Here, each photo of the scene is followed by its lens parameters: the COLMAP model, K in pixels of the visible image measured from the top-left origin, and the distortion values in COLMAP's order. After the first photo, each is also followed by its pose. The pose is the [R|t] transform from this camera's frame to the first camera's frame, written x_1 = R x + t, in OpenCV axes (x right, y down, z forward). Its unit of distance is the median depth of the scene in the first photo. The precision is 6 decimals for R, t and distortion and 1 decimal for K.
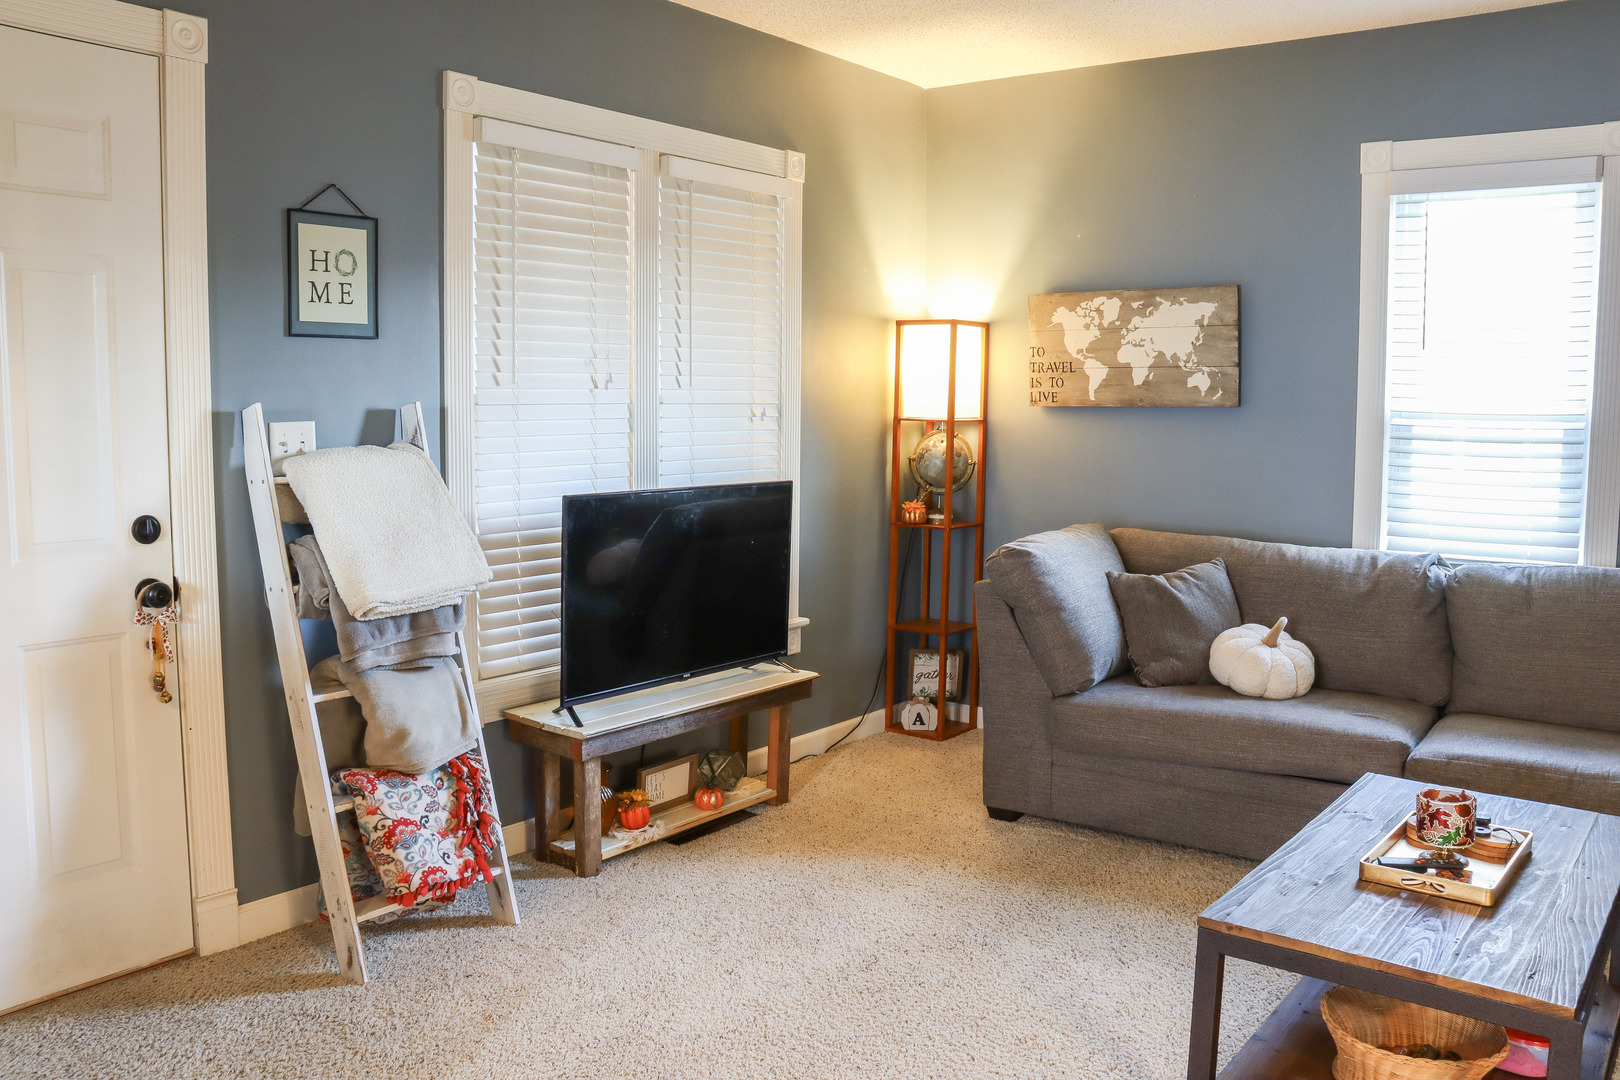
lens RADIAL K [[1316.7, 0, 810.0], [0, 1316.7, 540.0], [0, 0, 1]] dist [-0.187145, 0.151067]
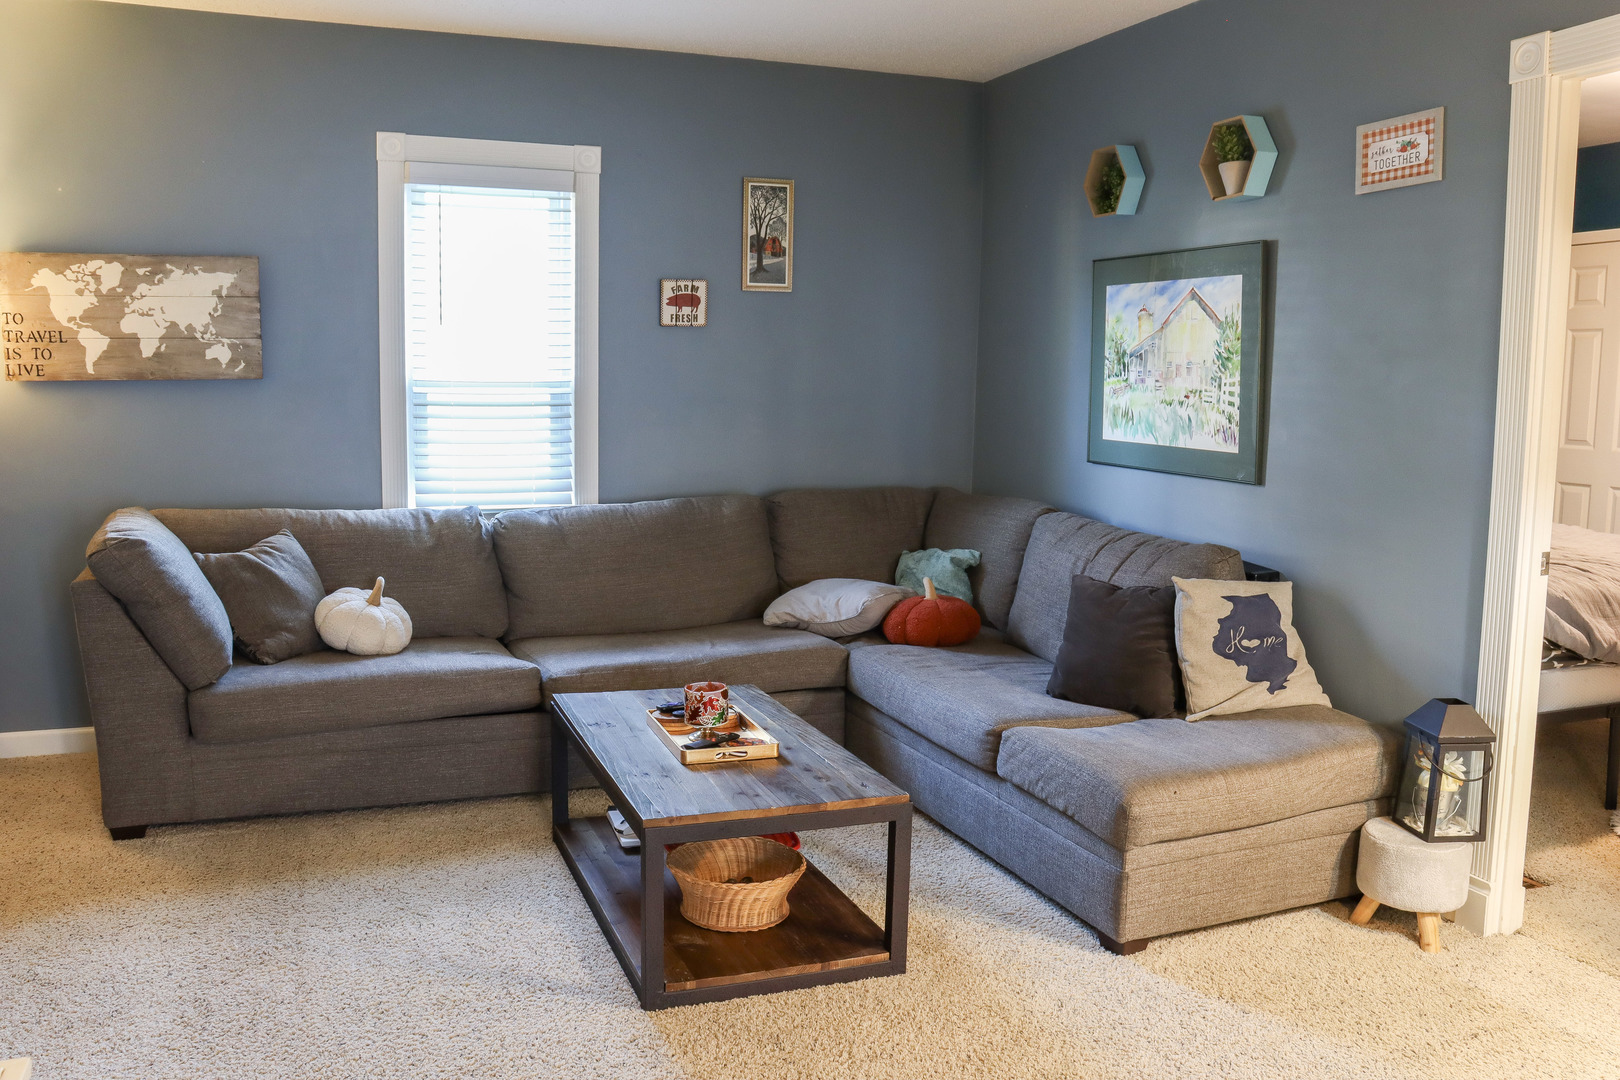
lens RADIAL K [[1316.7, 0, 810.0], [0, 1316.7, 540.0], [0, 0, 1]] dist [-0.187145, 0.151067]
pose [[0.511836, -0.101186, 0.853103, -0.329289], [0.075990, 0.994479, 0.072363, -0.018962], [-0.855716, 0.027789, 0.516699, 0.133498]]
